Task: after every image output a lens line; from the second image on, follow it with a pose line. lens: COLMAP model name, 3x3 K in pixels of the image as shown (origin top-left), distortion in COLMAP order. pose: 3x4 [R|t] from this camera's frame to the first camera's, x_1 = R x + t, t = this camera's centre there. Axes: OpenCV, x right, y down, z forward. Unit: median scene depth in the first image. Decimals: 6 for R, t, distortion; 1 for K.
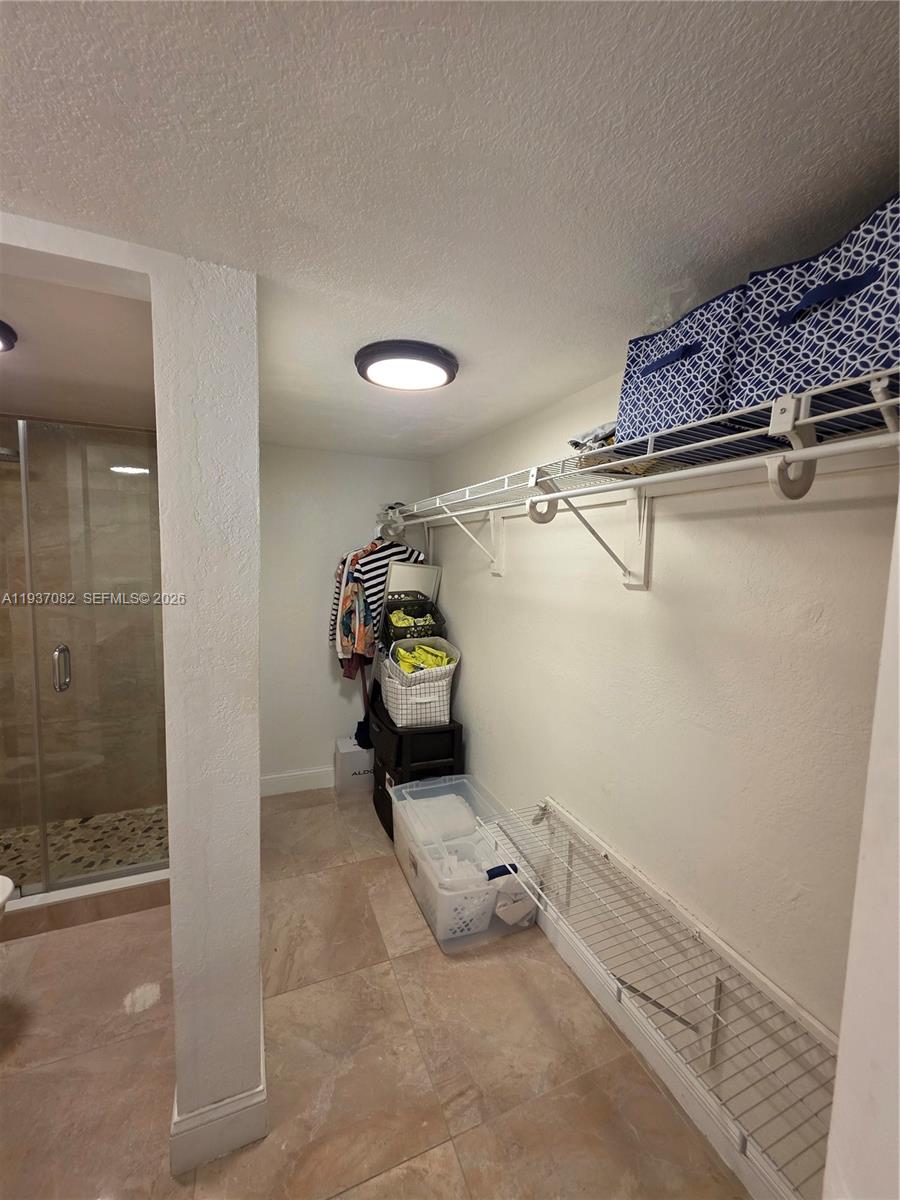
lens RADIAL K [[474.8, 0, 454.7], [0, 474.8, 595.1], [0, 0, 1]] dist [0.002010, 0.000044]
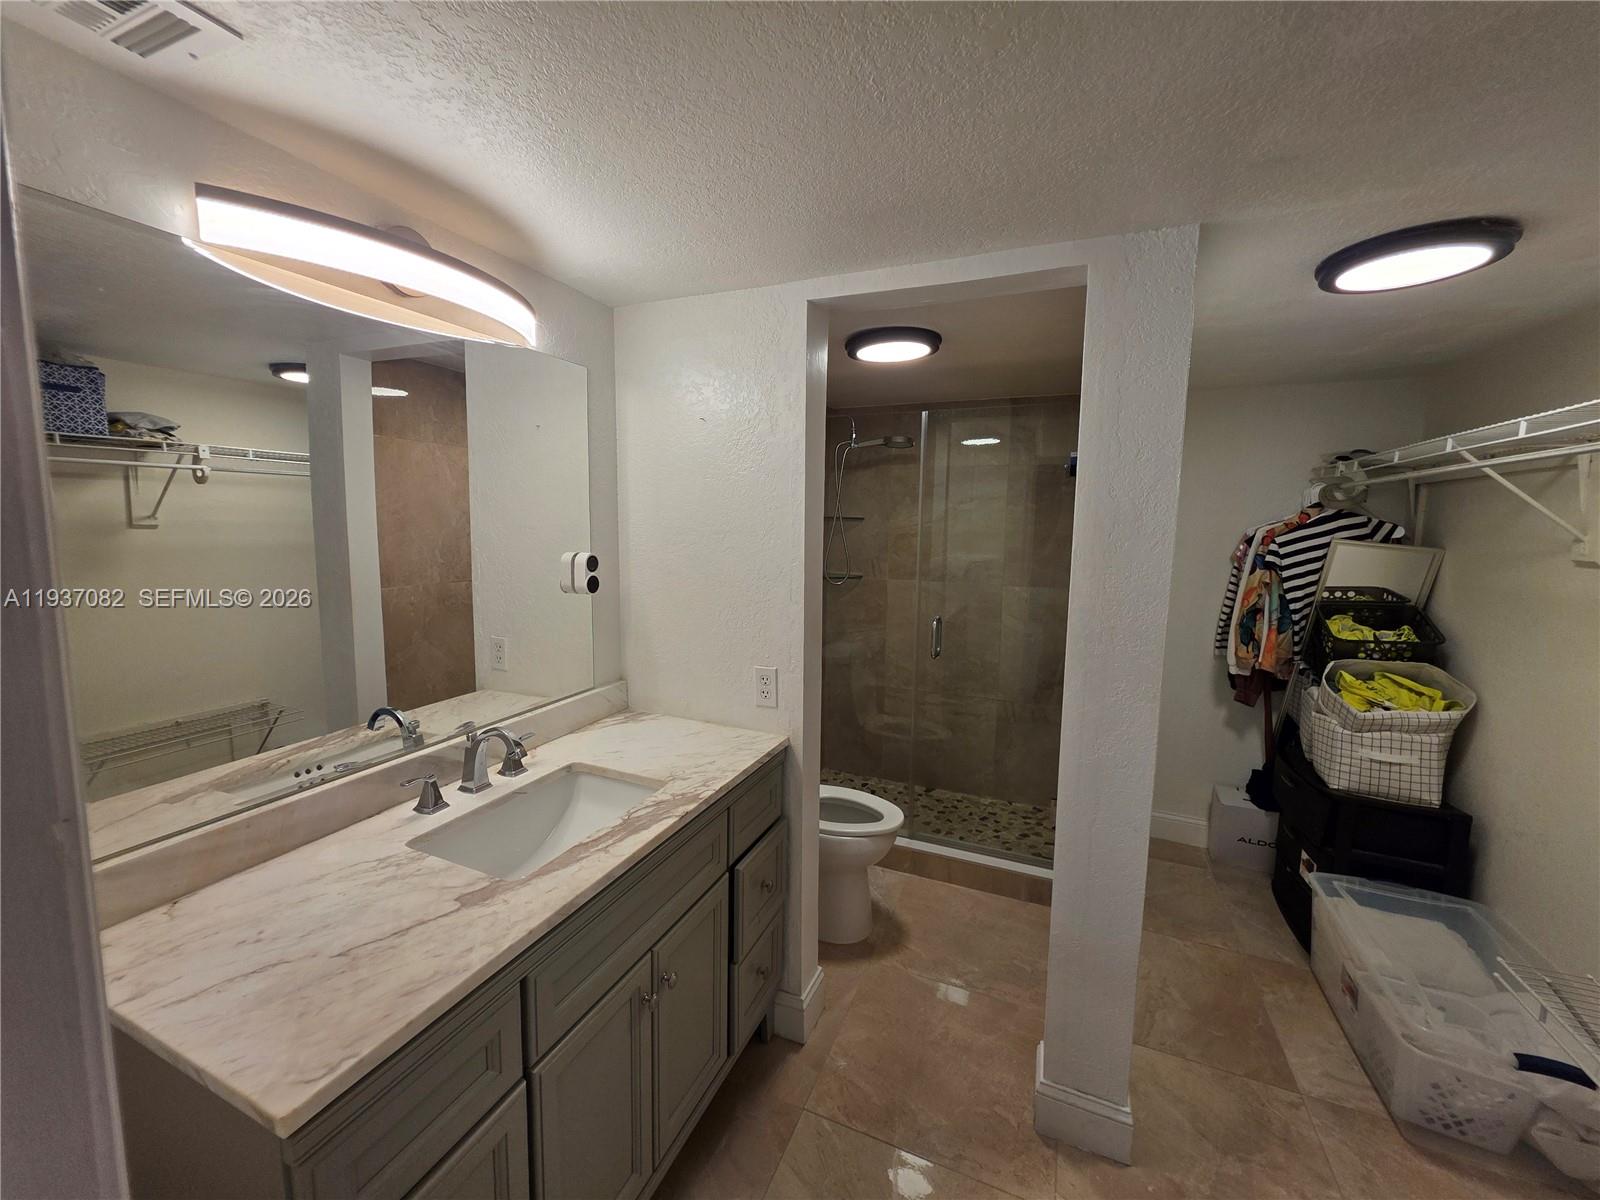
lens RADIAL K [[633.1, 0, 801.1], [0, 633.1, 589.3], [0, 0, 1]] dist [0.002010, 0.000044]
pose [[0.692182, 0.061560, -0.719093, -0.010954], [-0.056141, 0.997929, 0.031390, 0.012480], [0.719536, 0.018643, 0.694205, -0.153446]]
